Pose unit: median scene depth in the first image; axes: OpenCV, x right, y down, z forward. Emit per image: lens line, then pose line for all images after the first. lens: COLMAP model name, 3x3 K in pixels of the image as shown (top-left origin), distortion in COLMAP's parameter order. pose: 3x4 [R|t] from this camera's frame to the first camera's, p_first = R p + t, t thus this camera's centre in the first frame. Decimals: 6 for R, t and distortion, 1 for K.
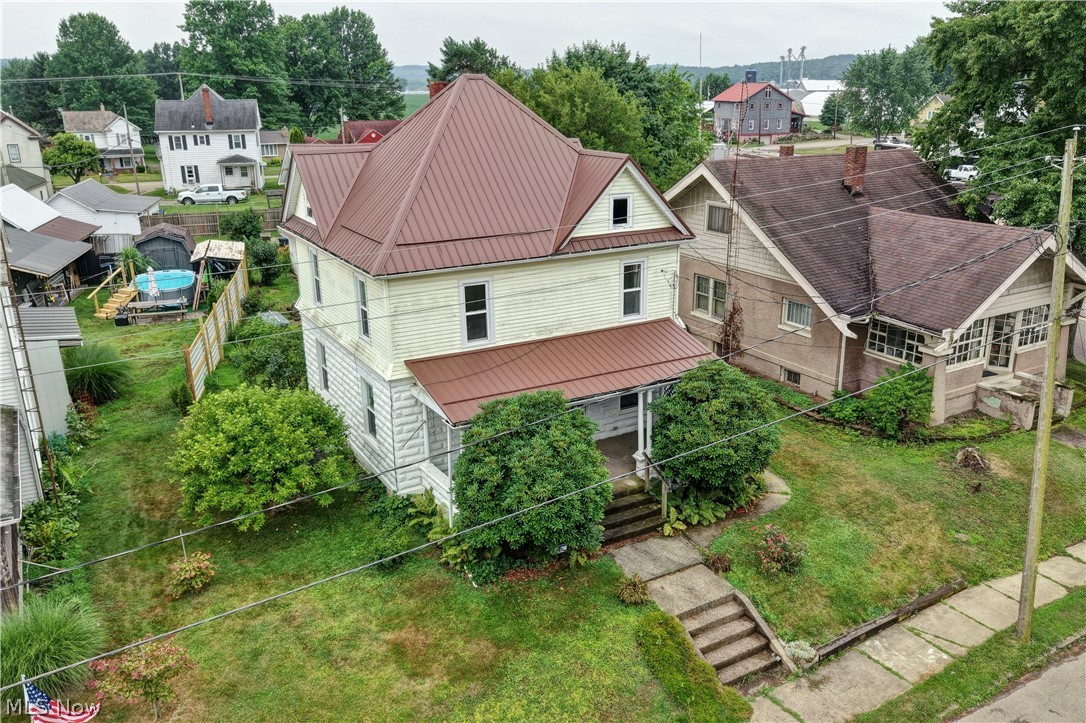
lens RADIAL K [[850.0, 0, 565.2], [0, 850.0, 367.0], [0, 0, 1]] dist [0.007714, -0.004089]
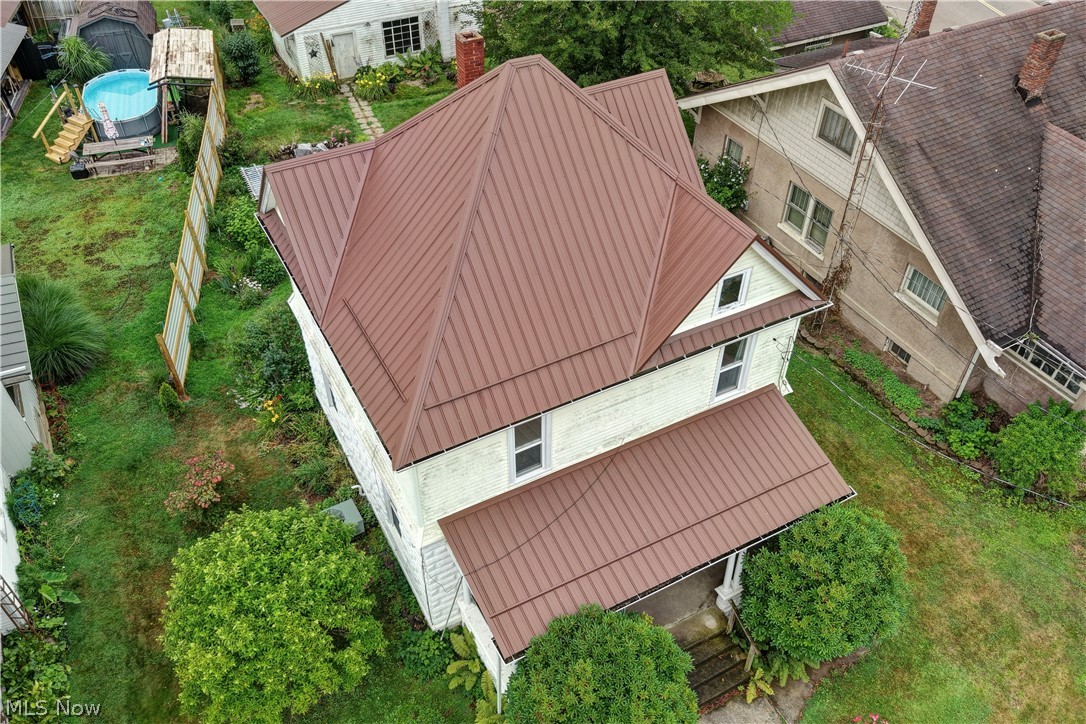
lens RADIAL K [[850.0, 0, 546.4], [0, 850.0, 360.5], [0, 0, 1]] dist [0.007714, -0.004089]
pose [[0.999027, 0.037363, -0.023440, -0.070657], [-0.024270, 0.909416, 0.415179, -0.424606], [0.036829, -0.414206, 0.909438, 0.327972]]
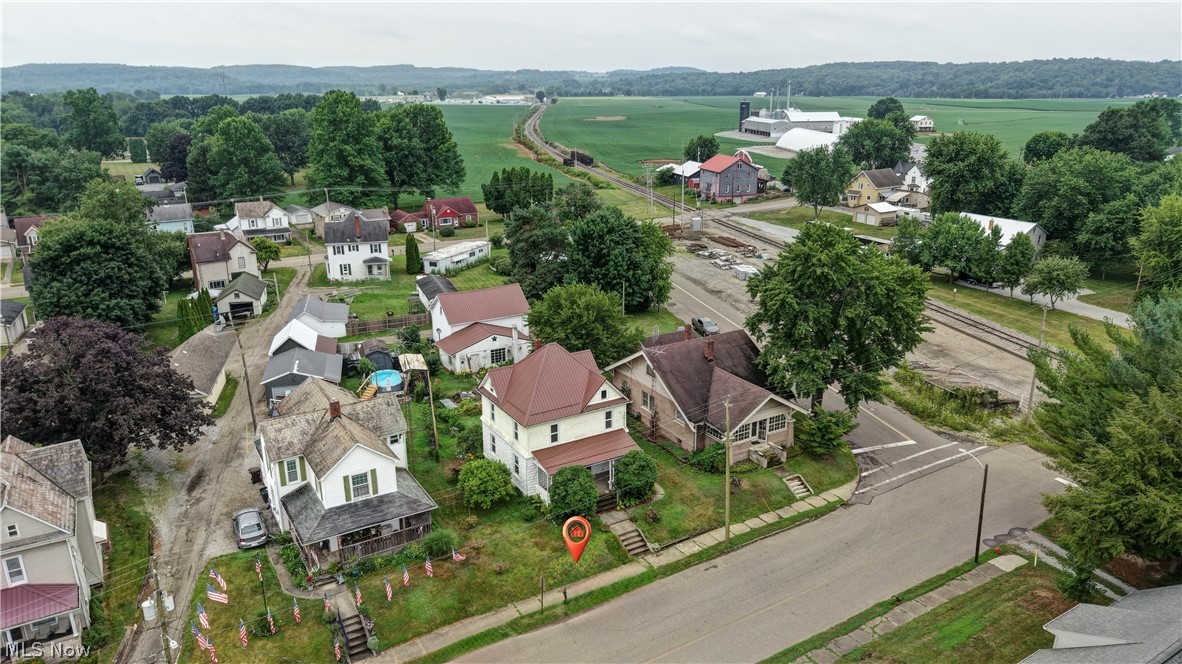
lens RADIAL K [[758.0, 0, 585.7], [0, 758.0, 325.7], [0, 0, 1]] dist [0.035245, -0.001794]
pose [[0.999993, 0.003795, -0.000342, 0.003540], [-0.003803, 0.999644, -0.026404, -0.350088], [0.000242, 0.026405, 0.999651, -1.560598]]
